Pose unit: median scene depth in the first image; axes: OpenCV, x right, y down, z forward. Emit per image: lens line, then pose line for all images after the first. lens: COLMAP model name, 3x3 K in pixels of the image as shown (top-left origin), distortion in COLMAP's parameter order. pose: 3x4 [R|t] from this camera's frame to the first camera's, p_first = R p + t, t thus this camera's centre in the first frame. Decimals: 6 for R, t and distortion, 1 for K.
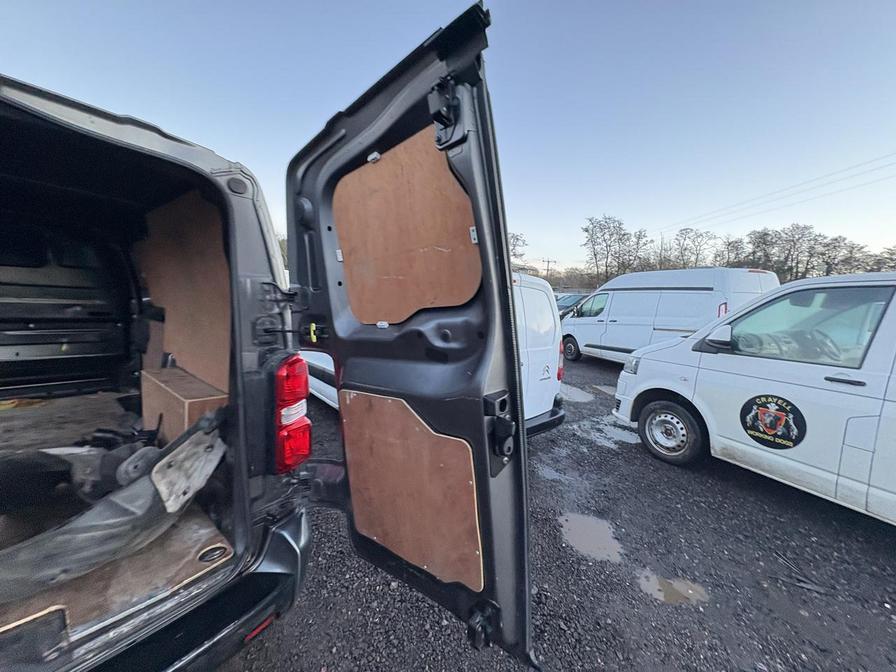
lens RADIAL K [[360.1, 0, 448.7], [0, 360.1, 337.0], [0, 0, 1]] dist [0.003323, 0.000527]
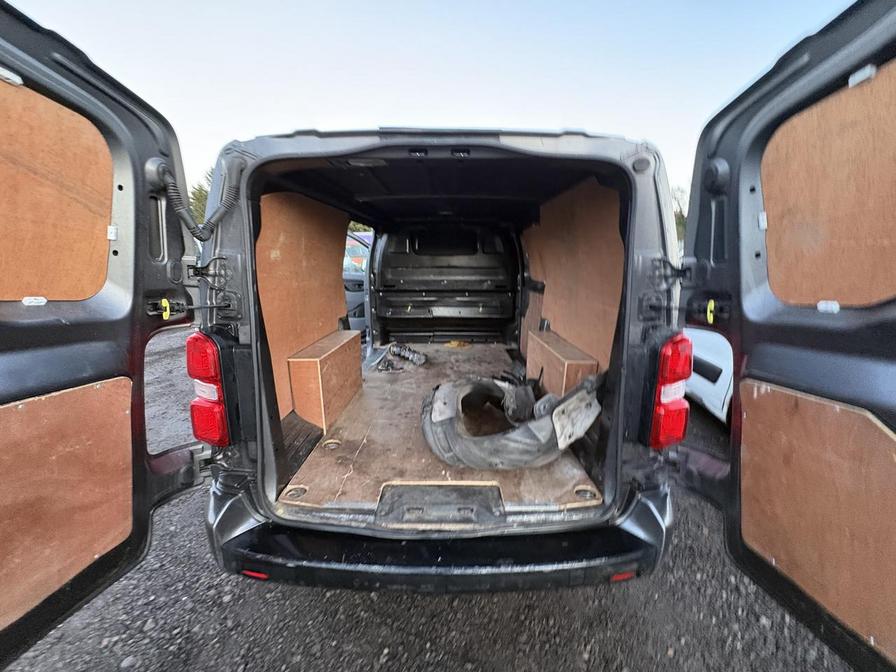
lens RADIAL K [[360.1, 0, 448.7], [0, 360.1, 337.0], [0, 0, 1]] dist [0.003323, 0.000527]
pose [[0.648742, 0.107398, -0.753392, -0.106215], [-0.044945, 0.993671, 0.102948, -0.011859], [0.759680, -0.032926, 0.649463, -0.092578]]
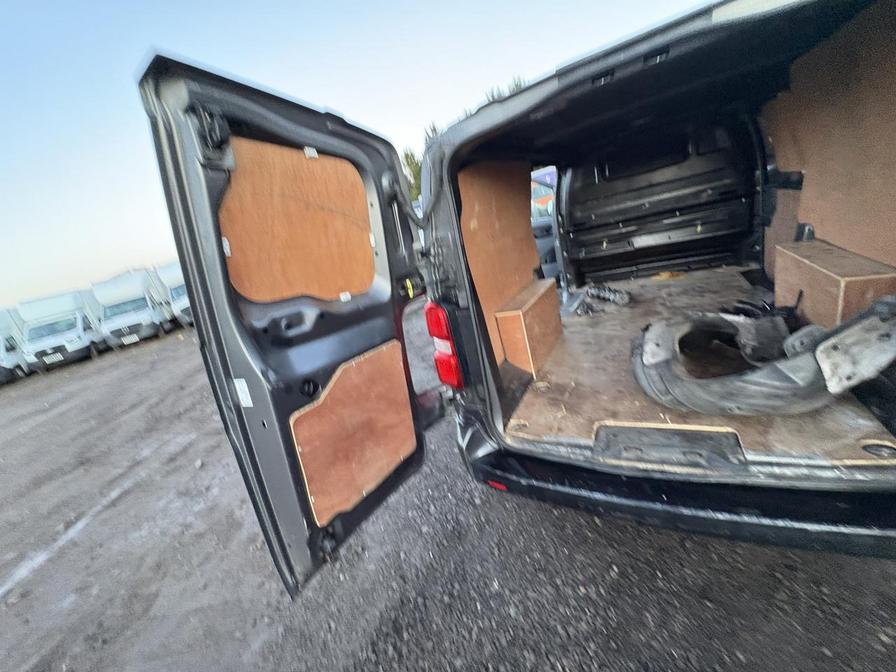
lens RADIAL K [[360.1, 0, 448.7], [0, 360.1, 337.0], [0, 0, 1]] dist [0.003323, 0.000527]
pose [[0.201946, 0.188038, -0.961176, -0.047231], [0.156588, 0.962573, 0.221210, -0.044647], [0.966798, -0.195181, 0.164943, -0.144882]]
